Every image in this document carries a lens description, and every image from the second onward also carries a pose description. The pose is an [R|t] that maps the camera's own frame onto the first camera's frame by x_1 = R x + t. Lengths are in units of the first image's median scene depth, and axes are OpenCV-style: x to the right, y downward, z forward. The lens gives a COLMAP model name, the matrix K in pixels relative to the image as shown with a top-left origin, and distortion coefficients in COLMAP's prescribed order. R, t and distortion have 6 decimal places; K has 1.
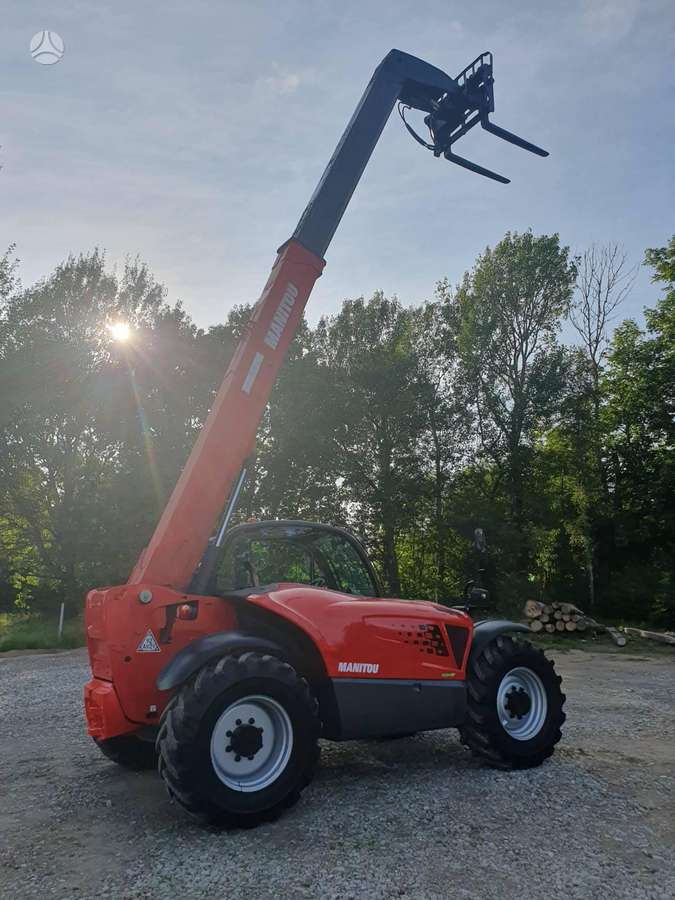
lens RADIAL K [[692.4, 0, 325.4], [0, 692.4, 457.9], [0, 0, 1]] dist [0.010087, 0.001270]
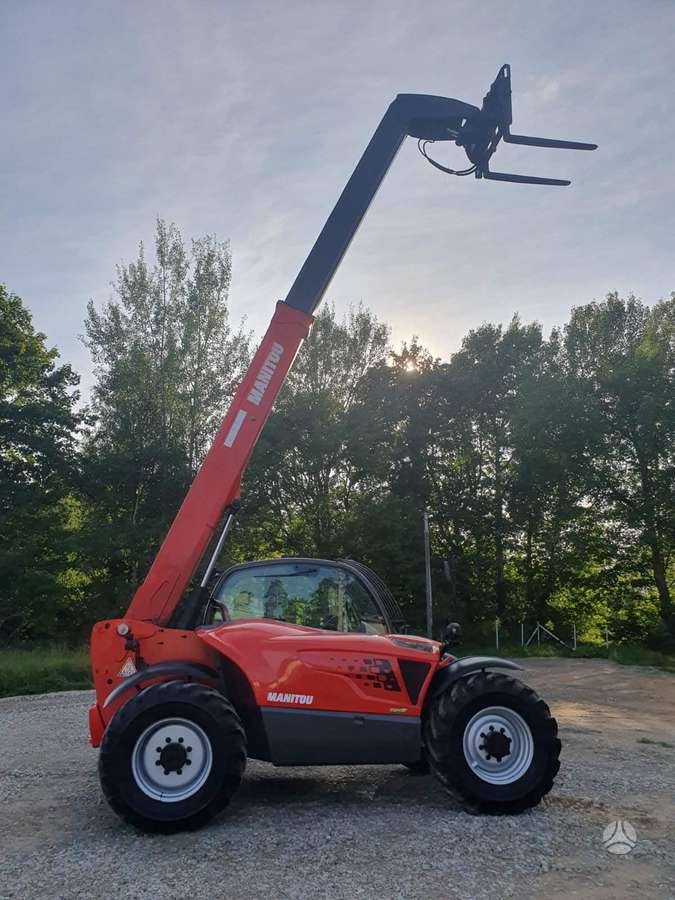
lens RADIAL K [[692.4, 0, 325.4], [0, 692.4, 457.9], [0, 0, 1]] dist [0.010087, 0.001270]
pose [[0.912869, -0.090519, -0.398090, 0.498748], [0.075486, 0.995721, -0.053313, -0.005103], [0.401213, 0.018618, 0.915796, 0.029950]]
